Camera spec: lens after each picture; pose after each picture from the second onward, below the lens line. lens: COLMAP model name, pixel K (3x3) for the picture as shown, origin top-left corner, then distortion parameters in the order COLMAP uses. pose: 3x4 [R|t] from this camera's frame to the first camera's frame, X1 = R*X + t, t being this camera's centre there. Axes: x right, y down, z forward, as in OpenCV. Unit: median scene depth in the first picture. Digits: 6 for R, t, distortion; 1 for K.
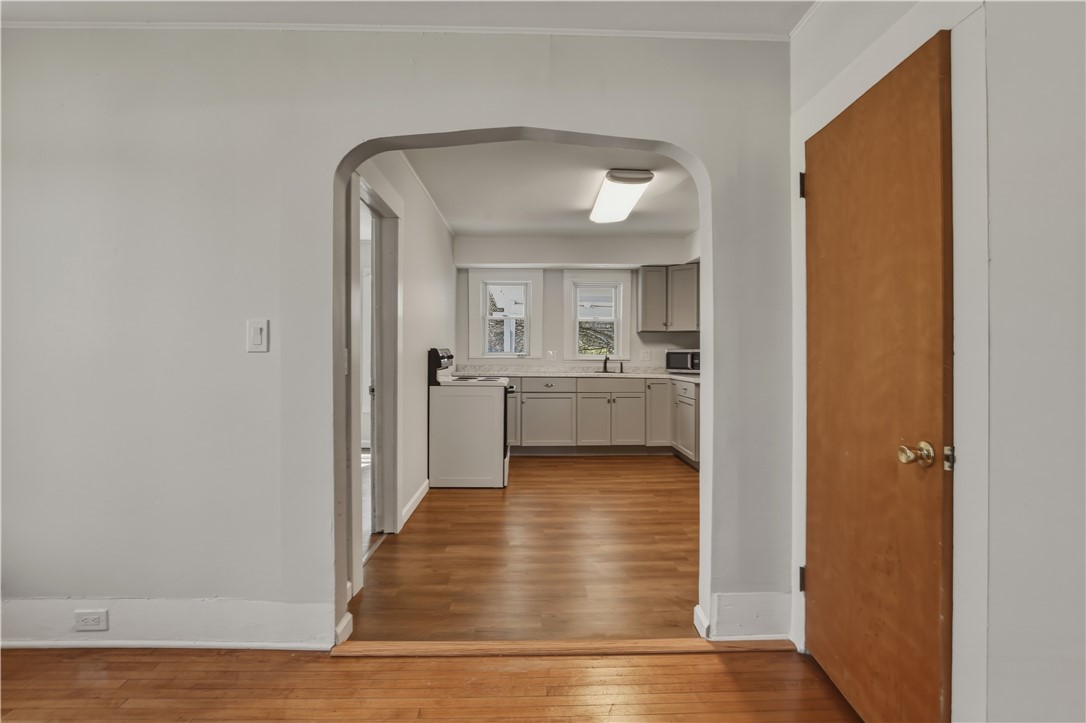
lens RADIAL K [[576.1, 0, 544.4], [0, 576.1, 358.3], [0, 0, 1]] dist [-0.015499, 0.000048]
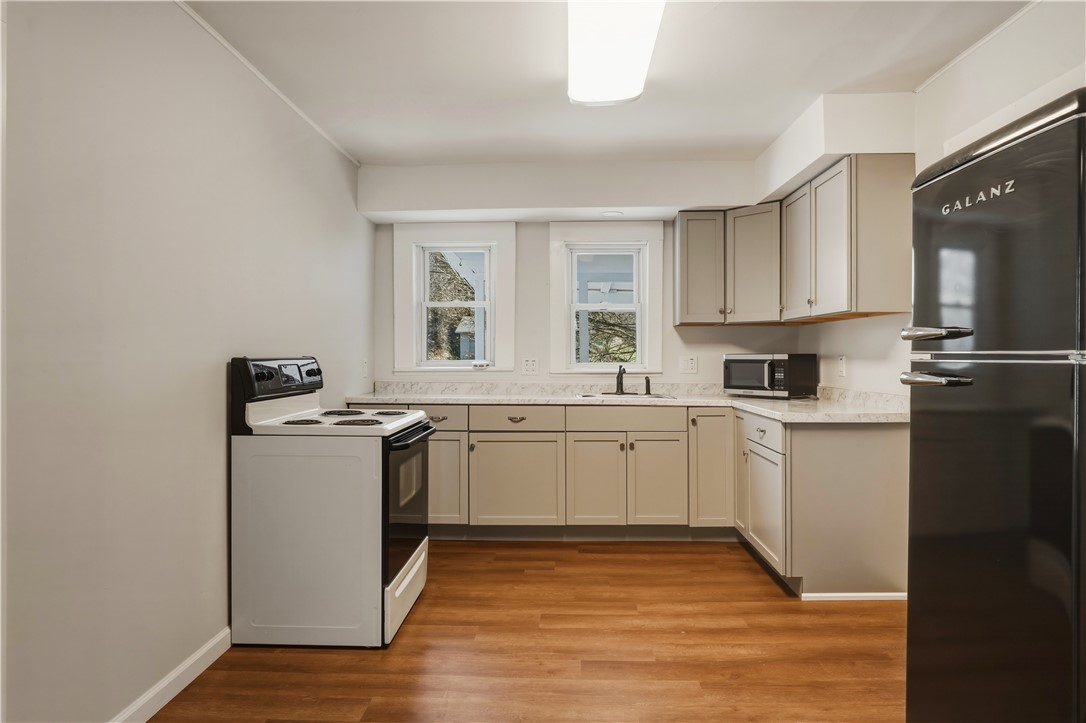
lens RADIAL K [[644.5, 0, 543.0], [0, 644.5, 355.0], [0, 0, 1]] dist [-0.019336, 0.000321]
pose [[0.997952, -0.005651, -0.063711, 0.076511], [0.004997, 0.999933, -0.010408, -0.009947], [0.063766, 0.010069, 0.997914, 0.370296]]
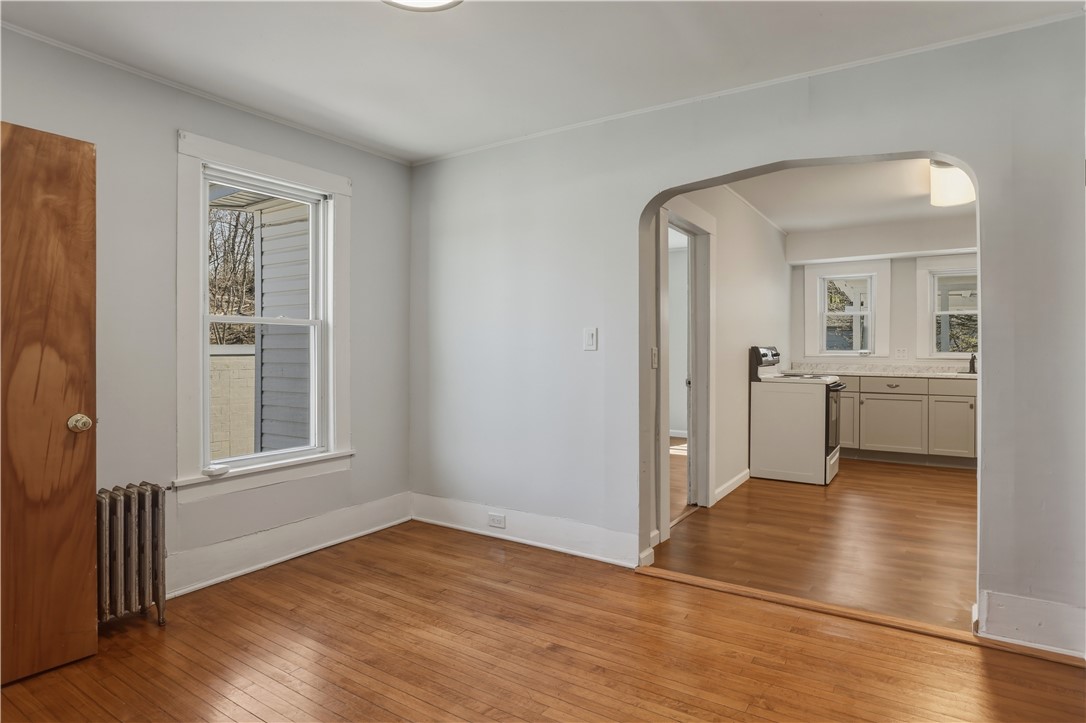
lens RADIAL K [[592.8, 0, 543.0], [0, 592.8, 361.5], [0, 0, 1]] dist [-0.020052, -0.000040]
pose [[0.823982, 0.008403, -0.566554, 0.081469], [-0.003672, 0.999948, 0.009491, 0.000974], [0.566604, -0.005740, 0.823970, -0.096306]]
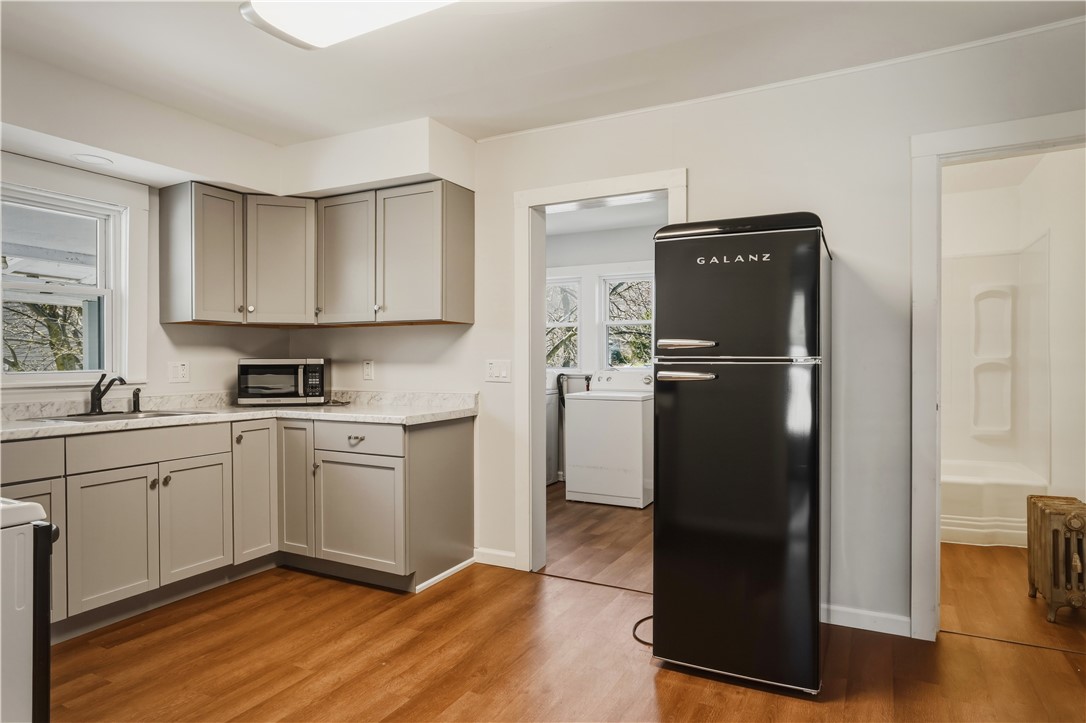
lens RADIAL K [[639.3, 0, 543.0], [0, 639.3, 361.5], [0, 0, 1]] dist [-0.004166, 0.000040]
pose [[0.483275, -0.009034, 0.875422, -0.159732], [0.012505, 0.999916, 0.003415, -0.013031], [-0.875379, 0.009297, 0.483347, 0.537754]]
